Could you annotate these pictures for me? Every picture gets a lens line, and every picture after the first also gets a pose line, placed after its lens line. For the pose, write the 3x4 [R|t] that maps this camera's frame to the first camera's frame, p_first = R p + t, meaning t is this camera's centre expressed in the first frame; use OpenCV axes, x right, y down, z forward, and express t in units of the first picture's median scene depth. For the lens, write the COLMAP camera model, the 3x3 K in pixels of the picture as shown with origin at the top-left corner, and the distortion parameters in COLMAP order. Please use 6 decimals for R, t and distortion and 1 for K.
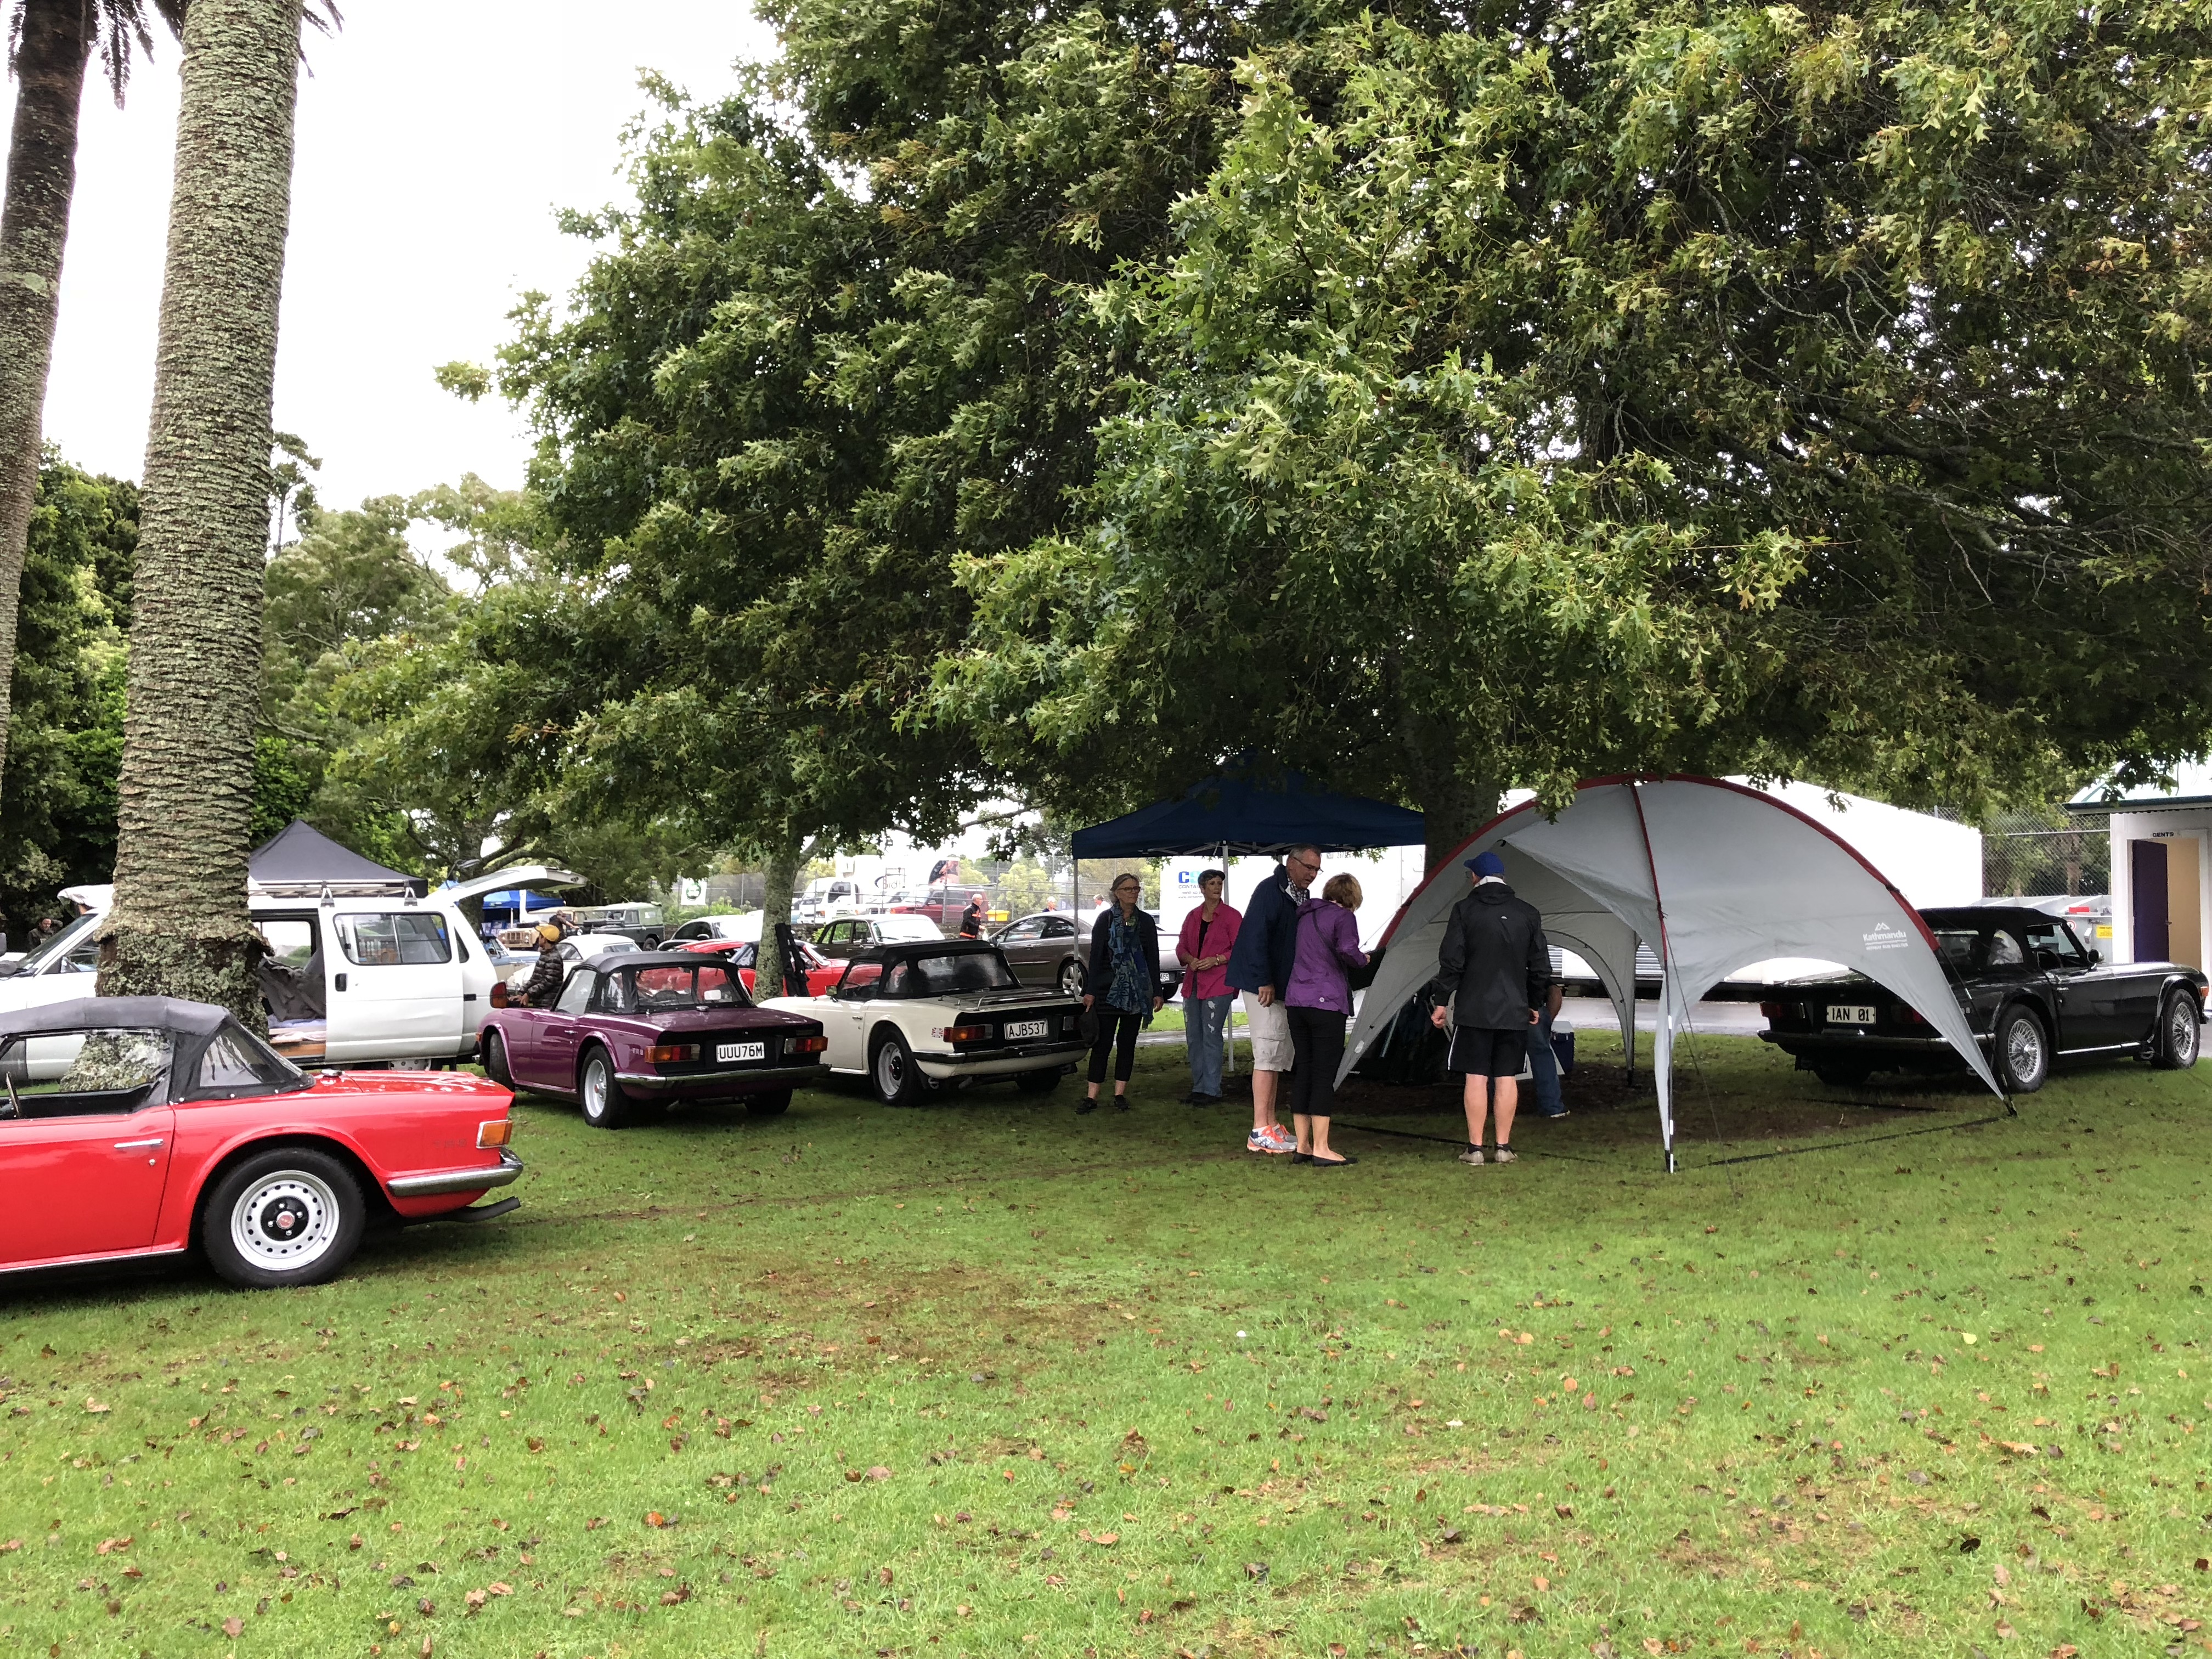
lens RADIAL K [[1845.0, 0, 1113.0], [0, 1845.0, 788.9], [0, 0, 1]] dist [0.014256, -0.023784]
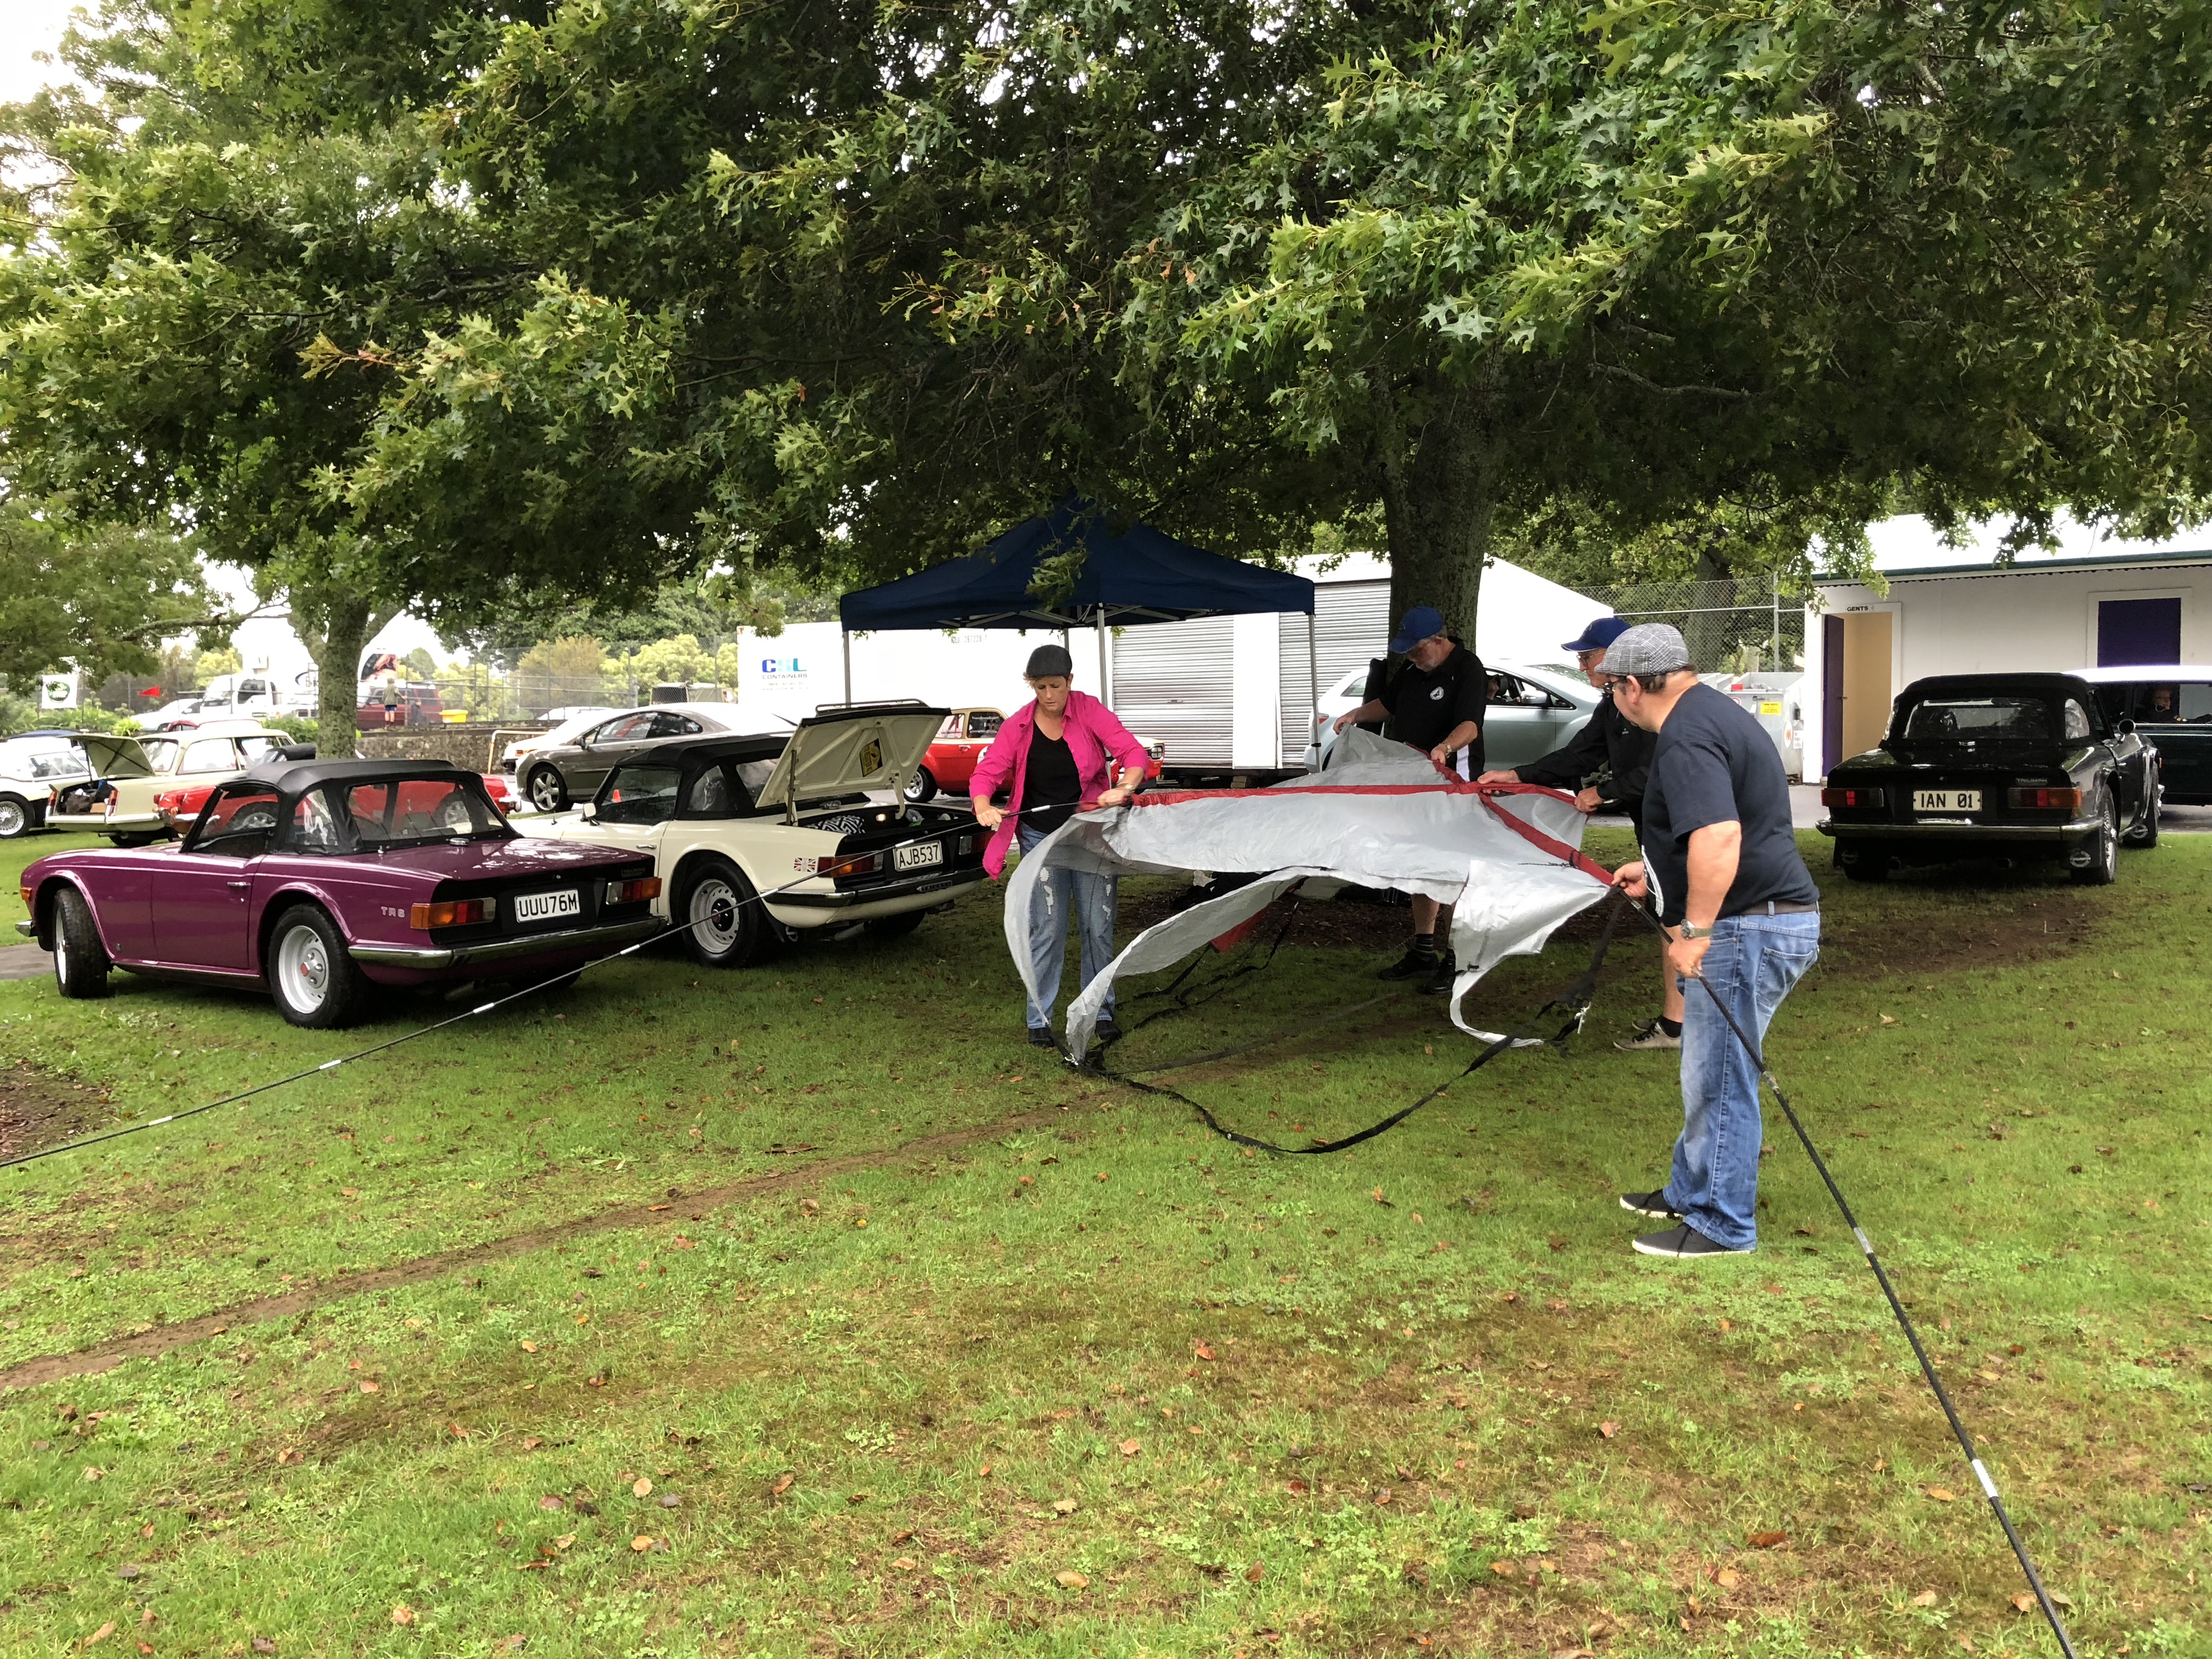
lens RADIAL K [[1845.0, 0, 1109.7], [0, 1845.0, 818.2], [0, 0, 1]] dist [0.014256, -0.023784]
pose [[0.949408, -0.033130, 0.312292, -0.203012], [-0.006371, 0.992183, 0.124626, 0.023926], [-0.313979, -0.120311, 0.941776, 0.287238]]
